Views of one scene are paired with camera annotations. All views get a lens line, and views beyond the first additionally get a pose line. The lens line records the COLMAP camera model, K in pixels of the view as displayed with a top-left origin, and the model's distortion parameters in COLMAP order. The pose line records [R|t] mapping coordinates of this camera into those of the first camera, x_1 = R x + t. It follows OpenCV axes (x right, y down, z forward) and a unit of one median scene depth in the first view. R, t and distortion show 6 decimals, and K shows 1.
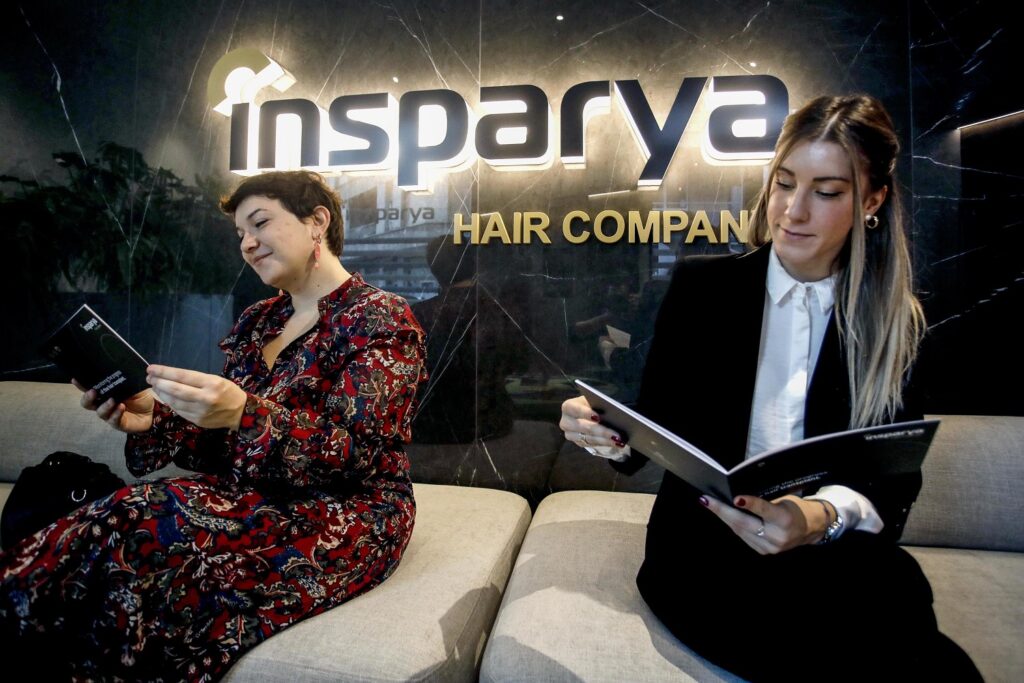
lens RADIAL K [[579.9, 0, 566.7], [0, 579.9, 286.4], [0, 0, 1]] dist [-0.055266, 0.001044]
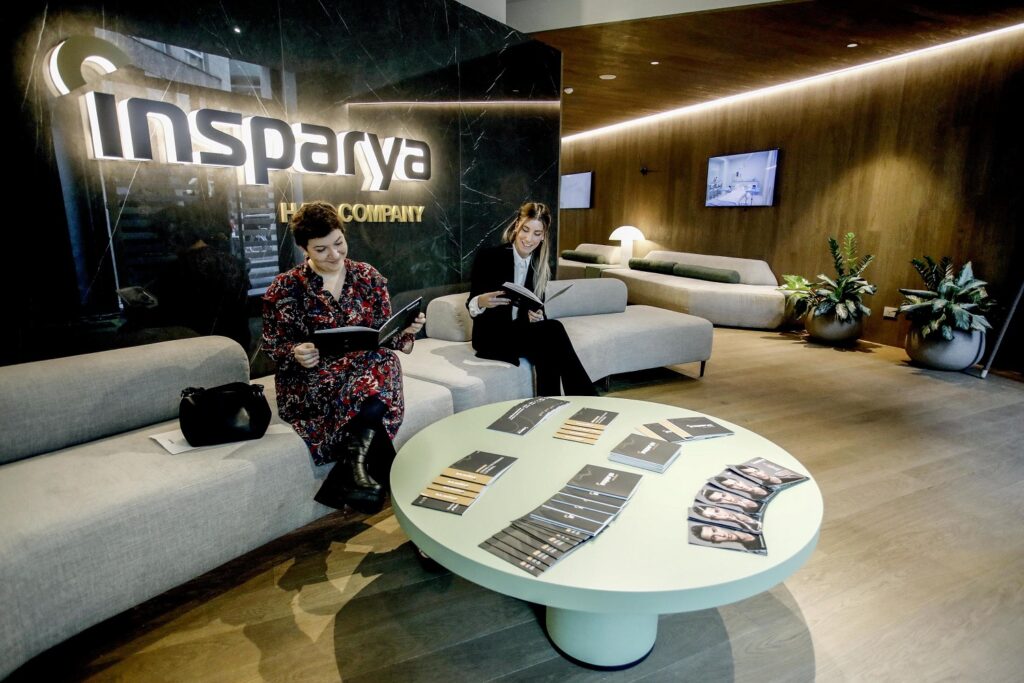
lens RADIAL K [[566.0, 0, 533.8], [0, 566.0, 355.5], [0, 0, 1]] dist [-0.003050, -0.000389]
pose [[0.415541, -0.225779, 0.881107, -1.396093], [-0.048127, 0.961888, 0.269176, -0.177684], [-0.908300, -0.154258, 0.388838, -0.288483]]
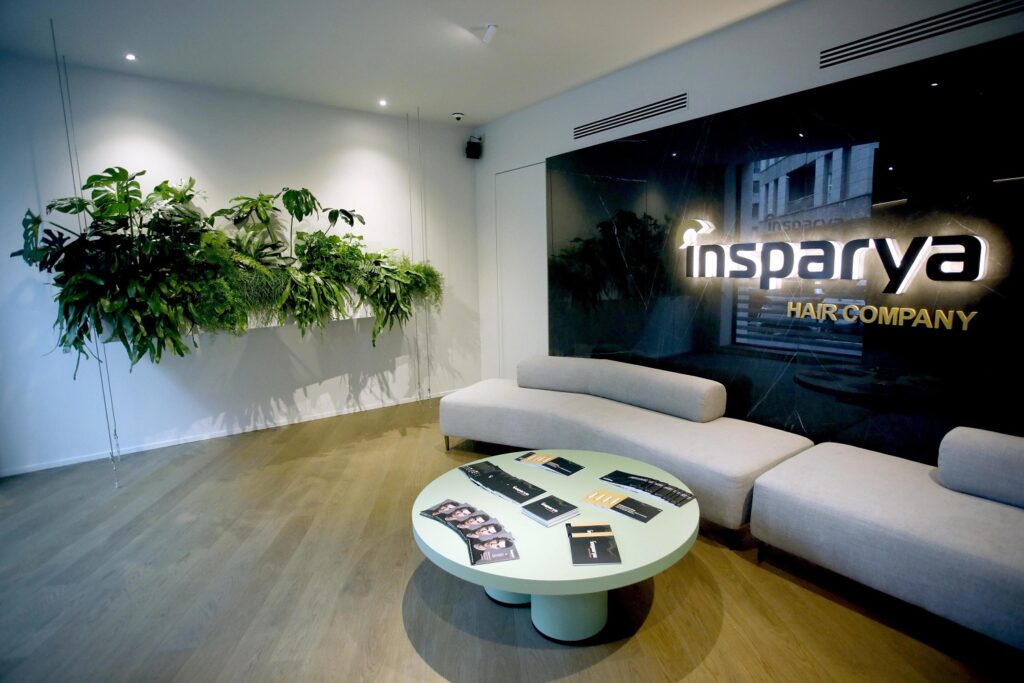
lens RADIAL K [[566.0, 0, 533.8], [0, 566.0, 355.5], [0, 0, 1]] dist [-0.003050, -0.000389]
pose [[0.702414, 0.096466, -0.705202, 0.616465], [0.058340, 0.979637, 0.192116, -0.387561], [0.709374, -0.176086, 0.682482, -1.055826]]
